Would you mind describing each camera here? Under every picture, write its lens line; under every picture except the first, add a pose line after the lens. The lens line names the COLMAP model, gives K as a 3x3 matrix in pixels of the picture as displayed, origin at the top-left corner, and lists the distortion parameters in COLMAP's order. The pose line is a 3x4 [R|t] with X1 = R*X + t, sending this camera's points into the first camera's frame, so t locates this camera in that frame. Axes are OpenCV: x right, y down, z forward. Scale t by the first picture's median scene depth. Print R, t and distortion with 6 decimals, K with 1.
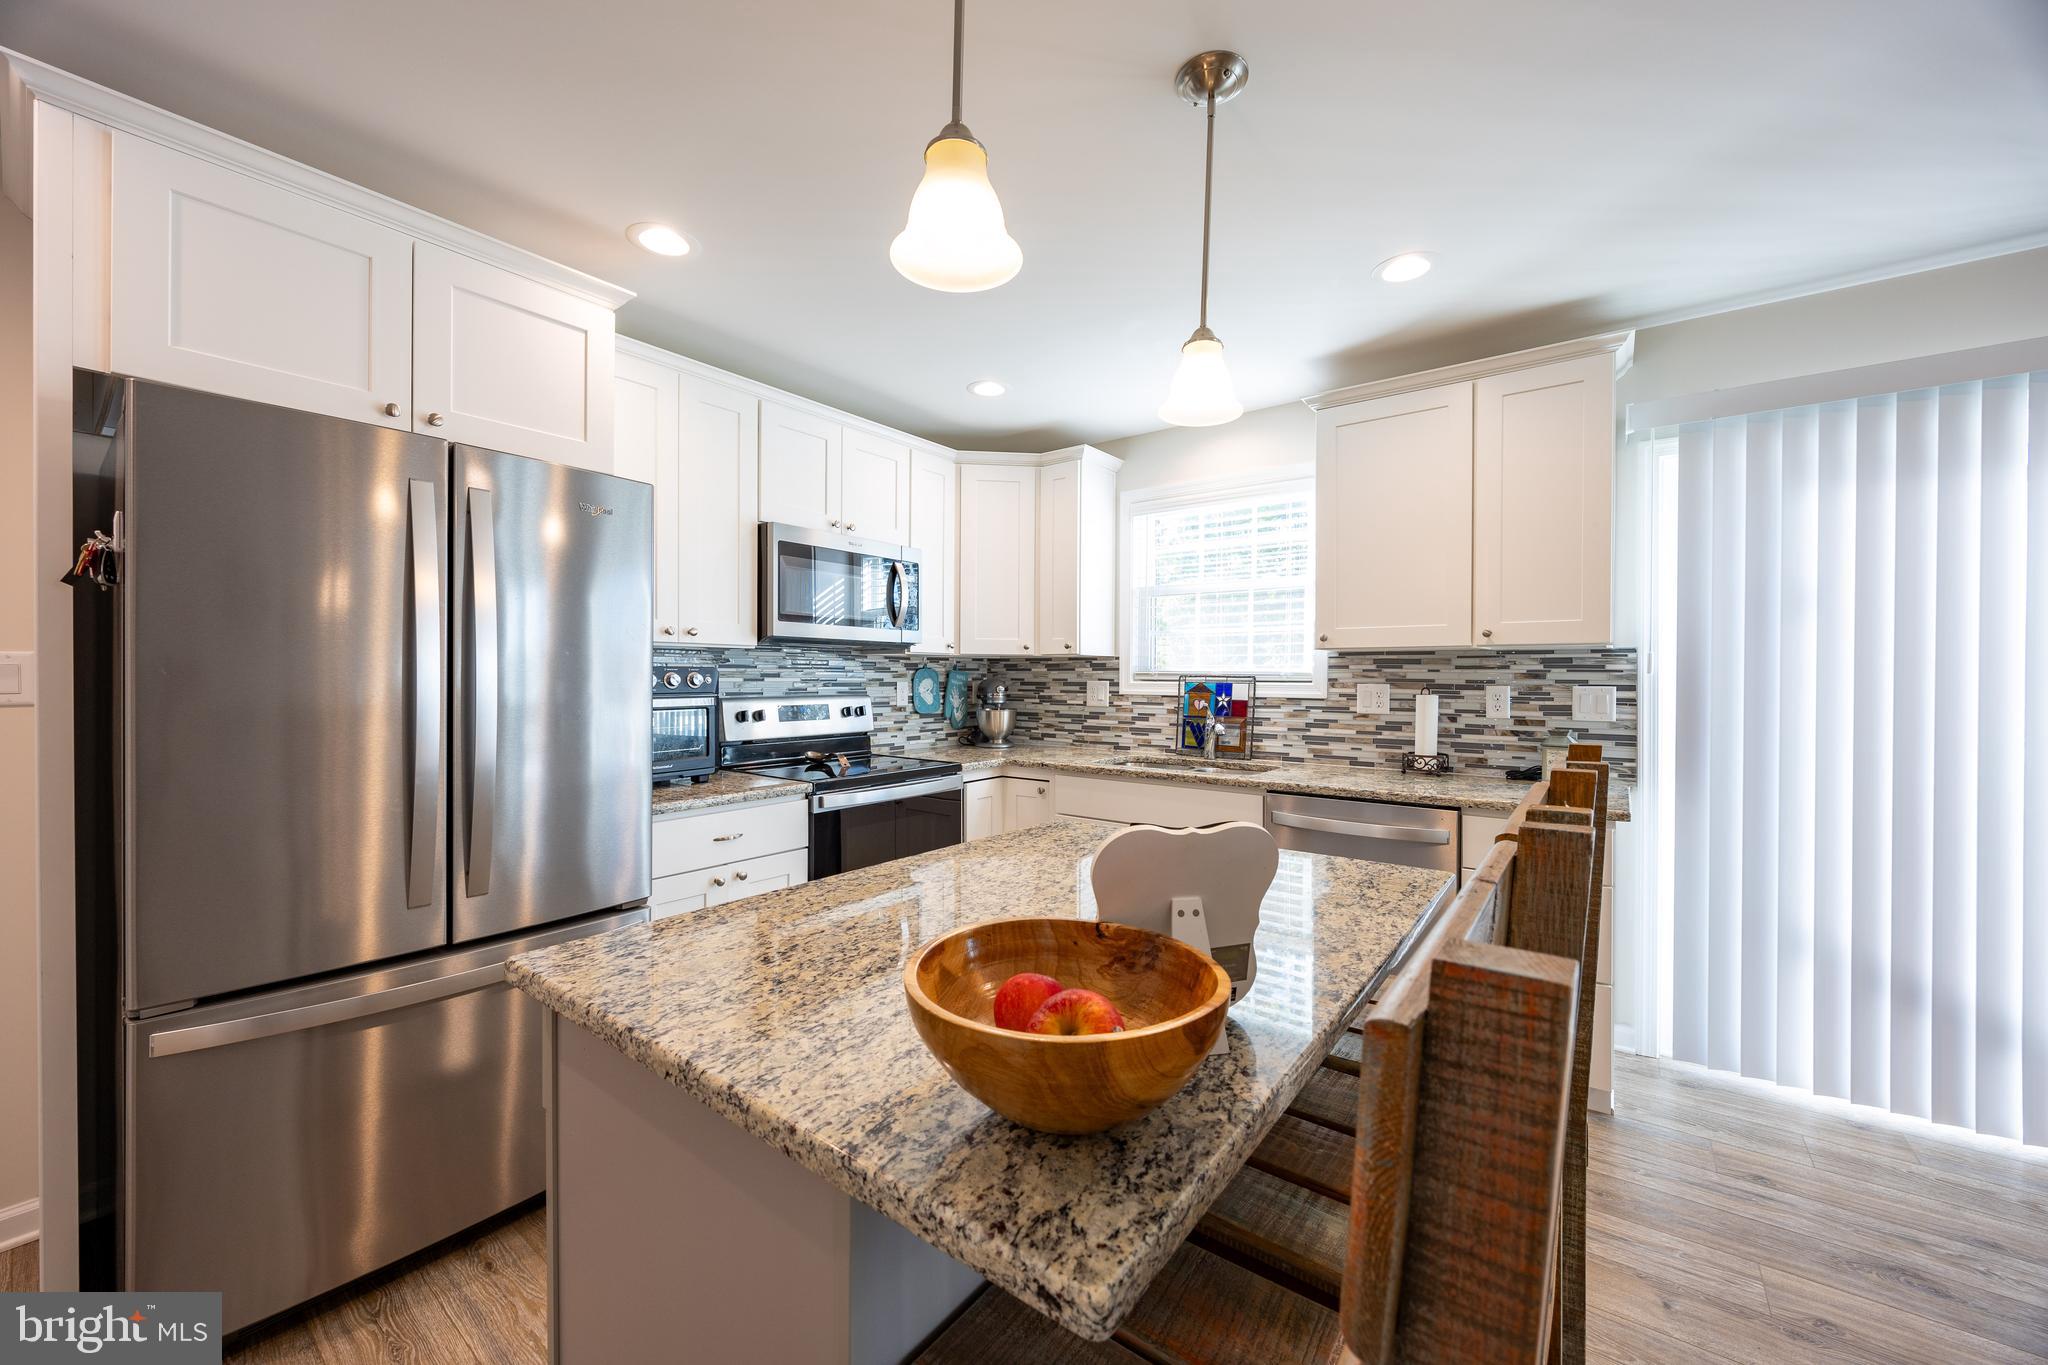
lens RADIAL K [[779.7, 0, 1024.0], [0, 779.7, 682.5], [0, 0, 1]] dist [-0.001853, 0.000475]
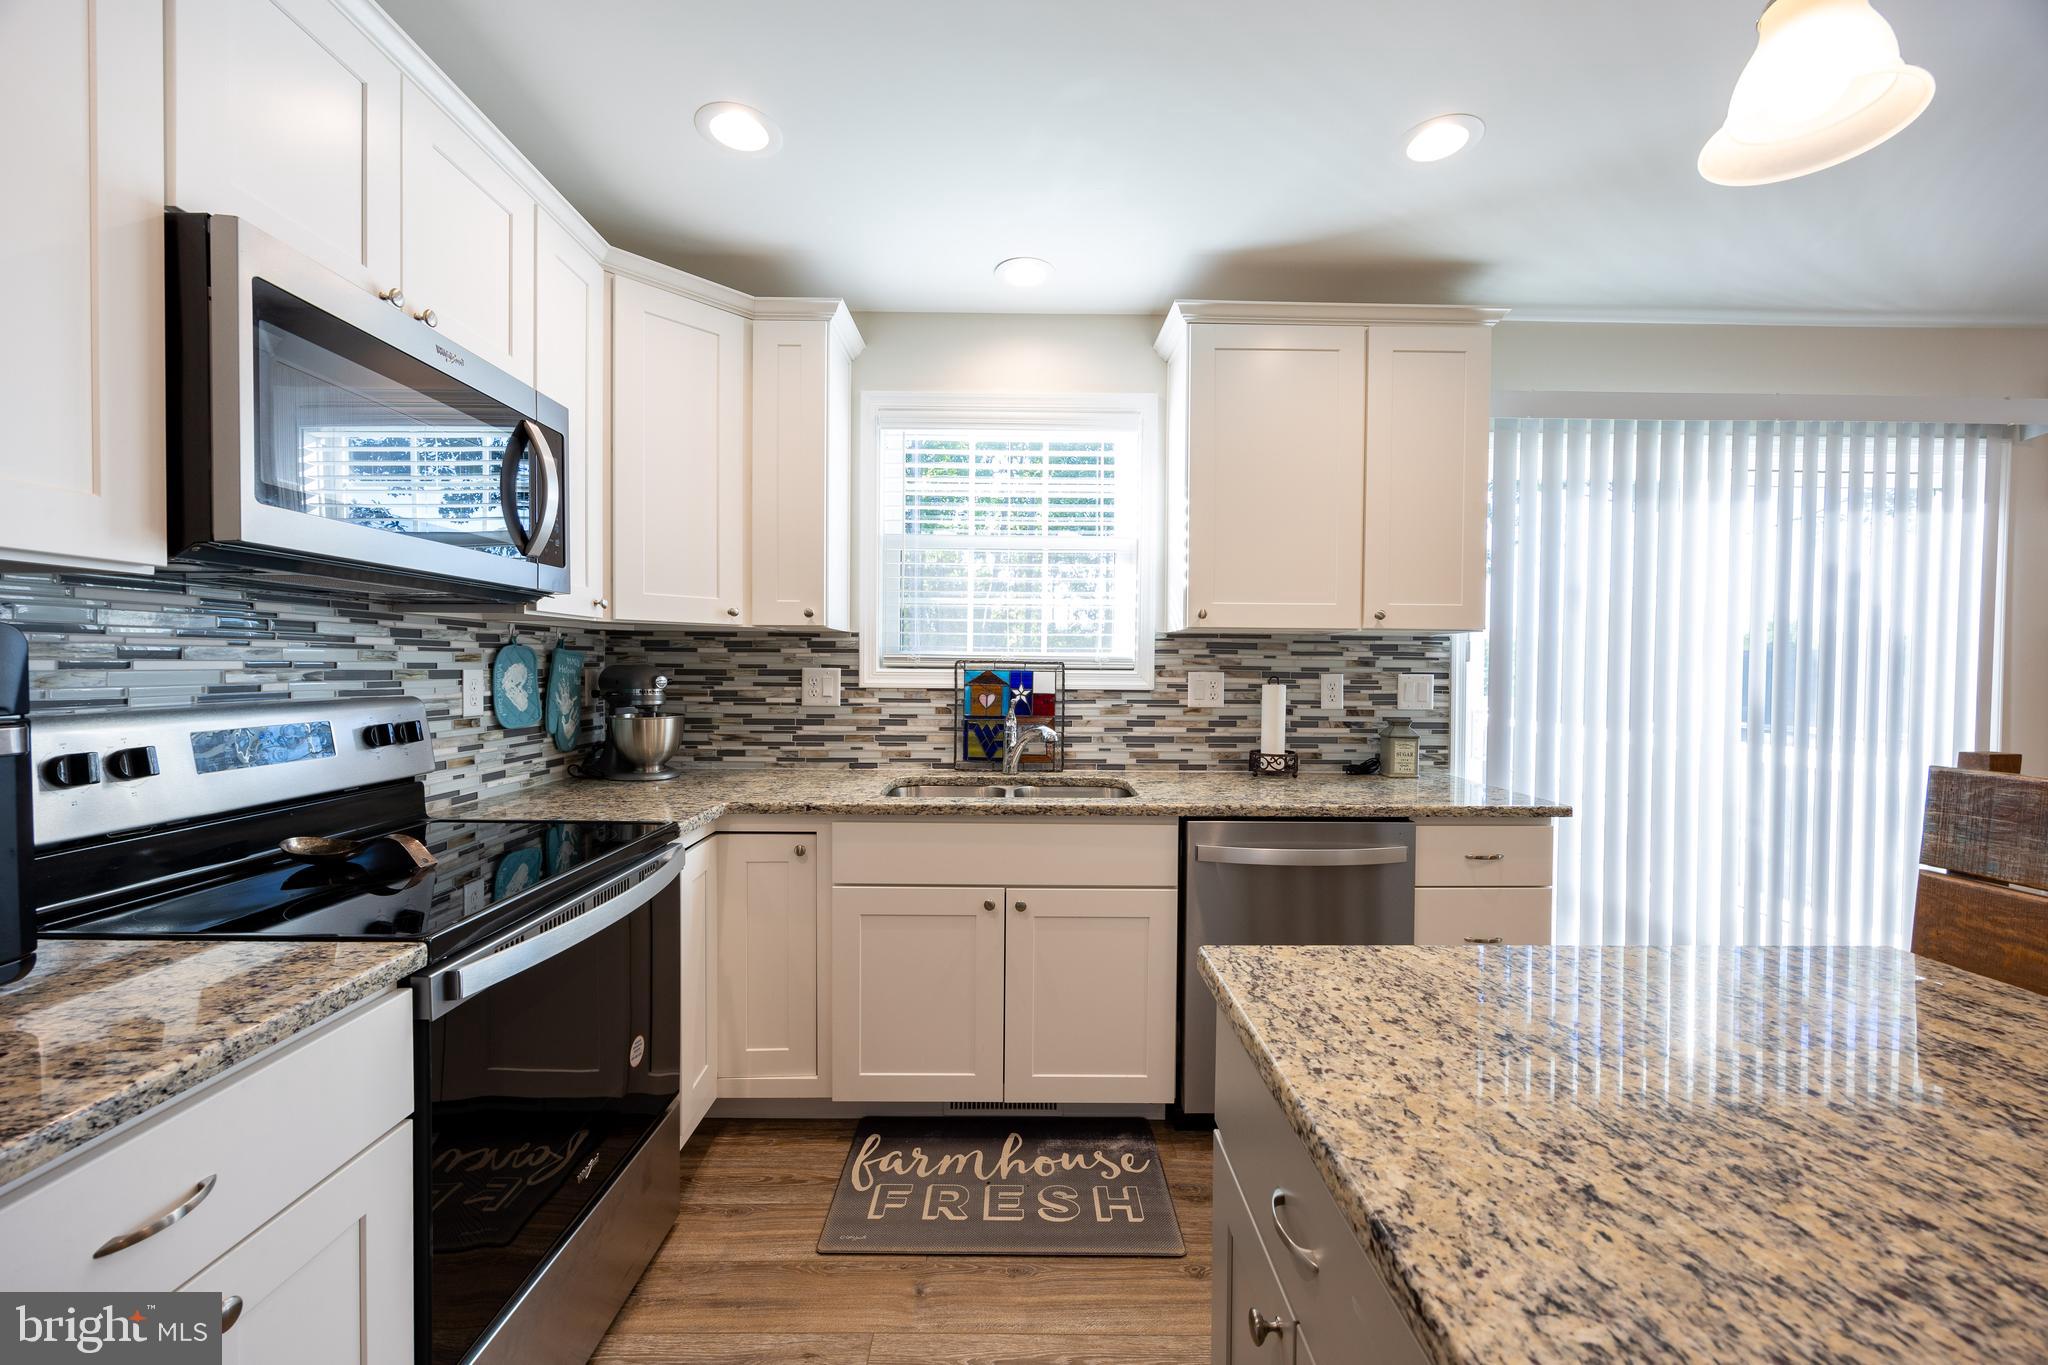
lens RADIAL K [[792.9, 0, 1024.0], [0, 792.9, 682.5], [0, 0, 1]] dist [-0.002914, 0.000243]
pose [[0.787654, -0.010903, 0.616022, -0.219420], [-0.000004, 0.999843, 0.017702, -0.001871], [-0.616118, -0.013946, 0.787530, 0.413592]]
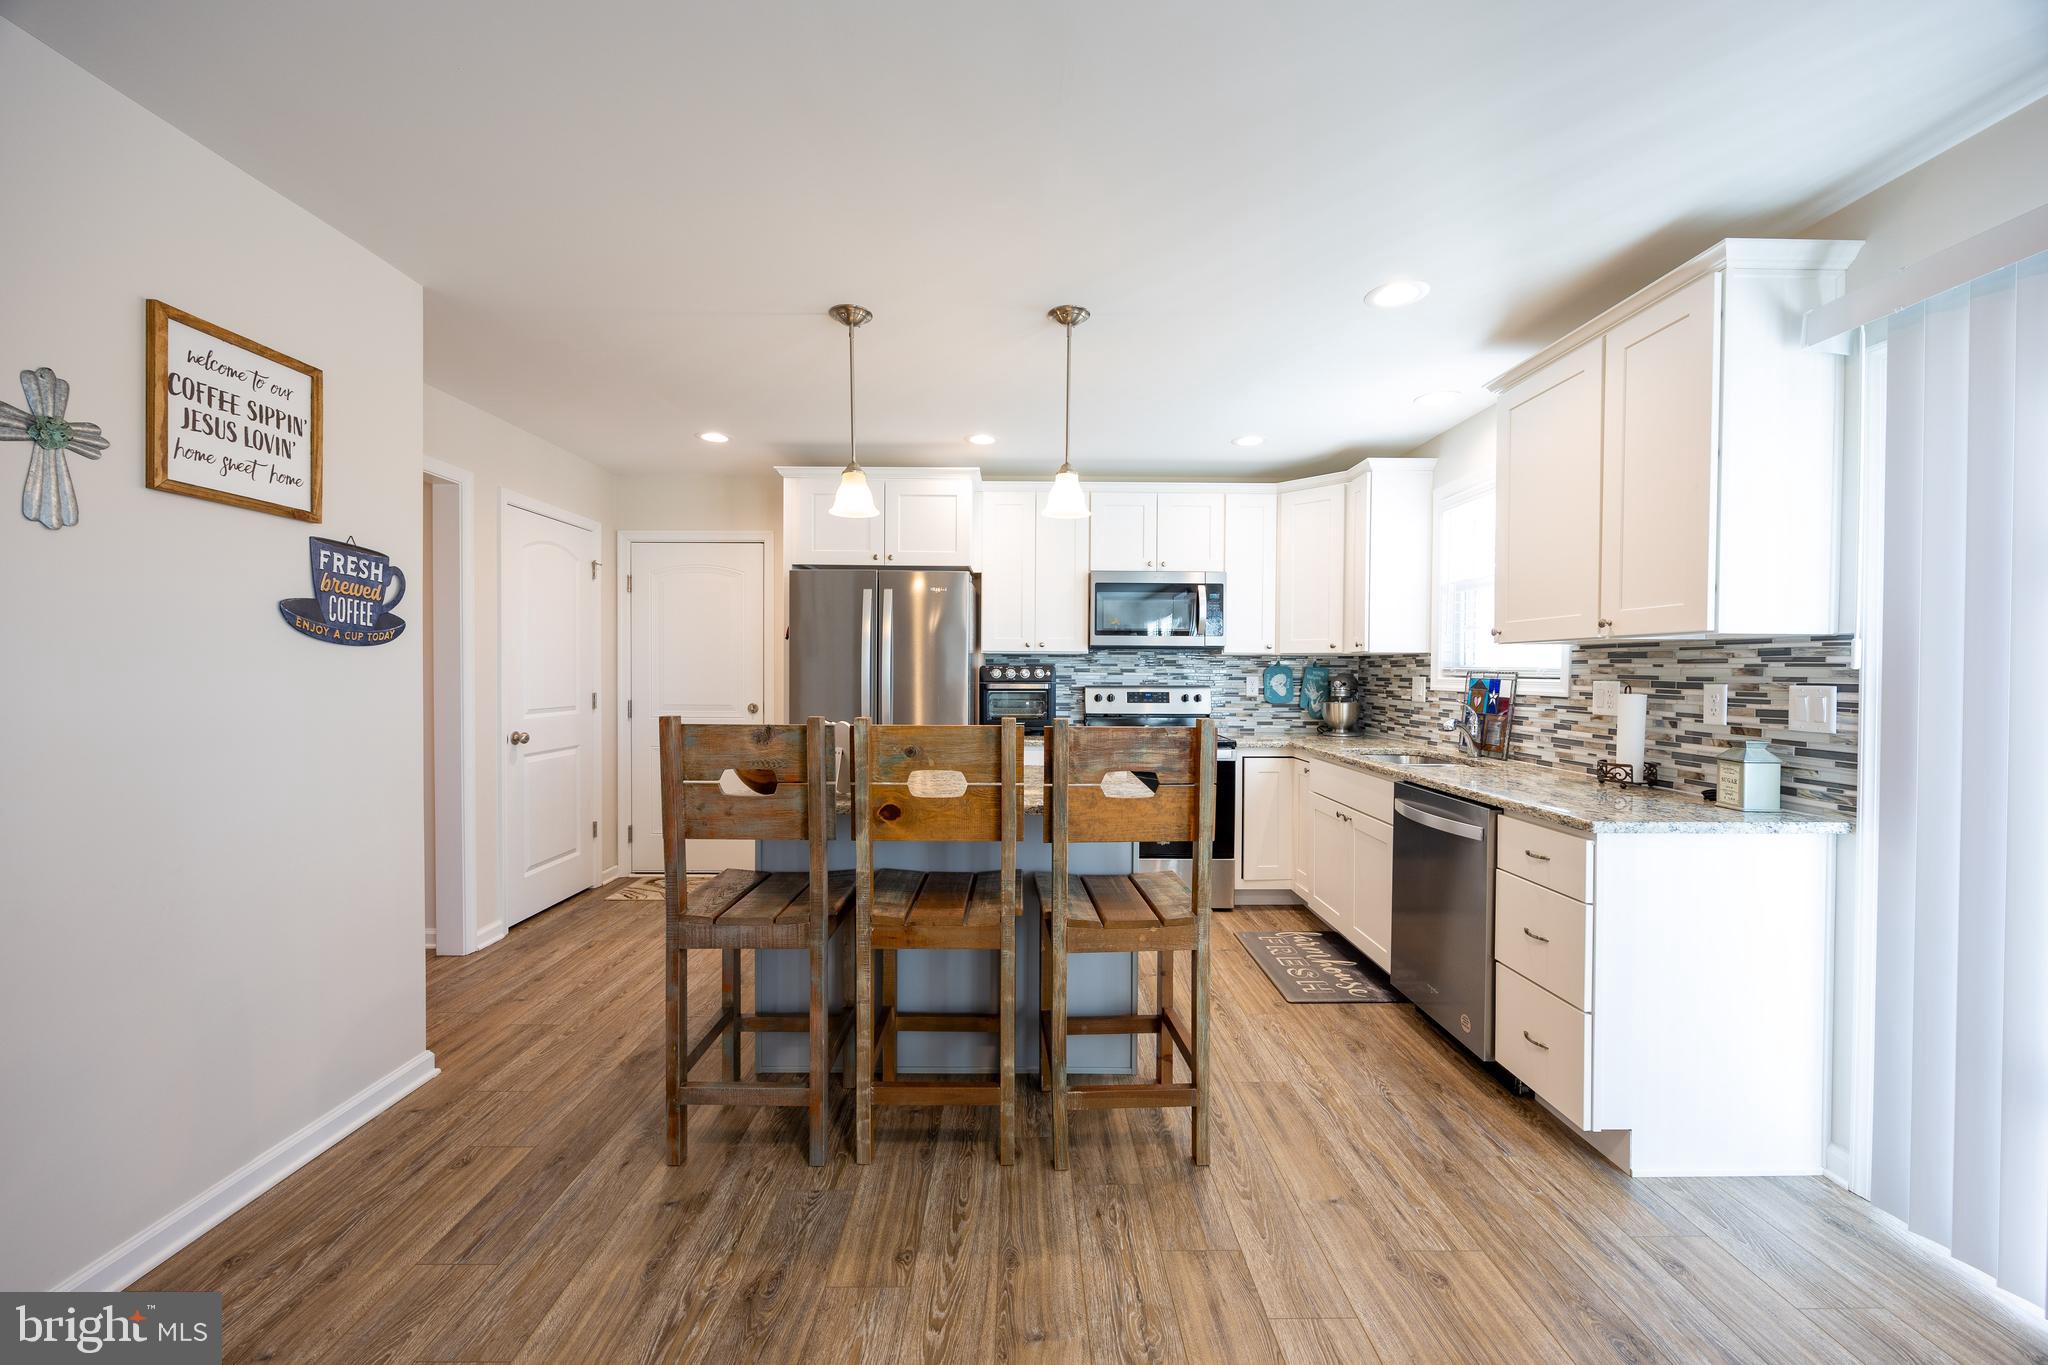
lens RADIAL K [[789.7, 0, 1024.0], [0, 789.7, 682.5], [0, 0, 1]] dist [-0.003076, 0.000147]
pose [[0.612223, 0.012222, -0.790591, 0.693170], [-0.009902, 0.999921, 0.007791, 0.002800], [0.790623, 0.003058, 0.612295, -0.050703]]
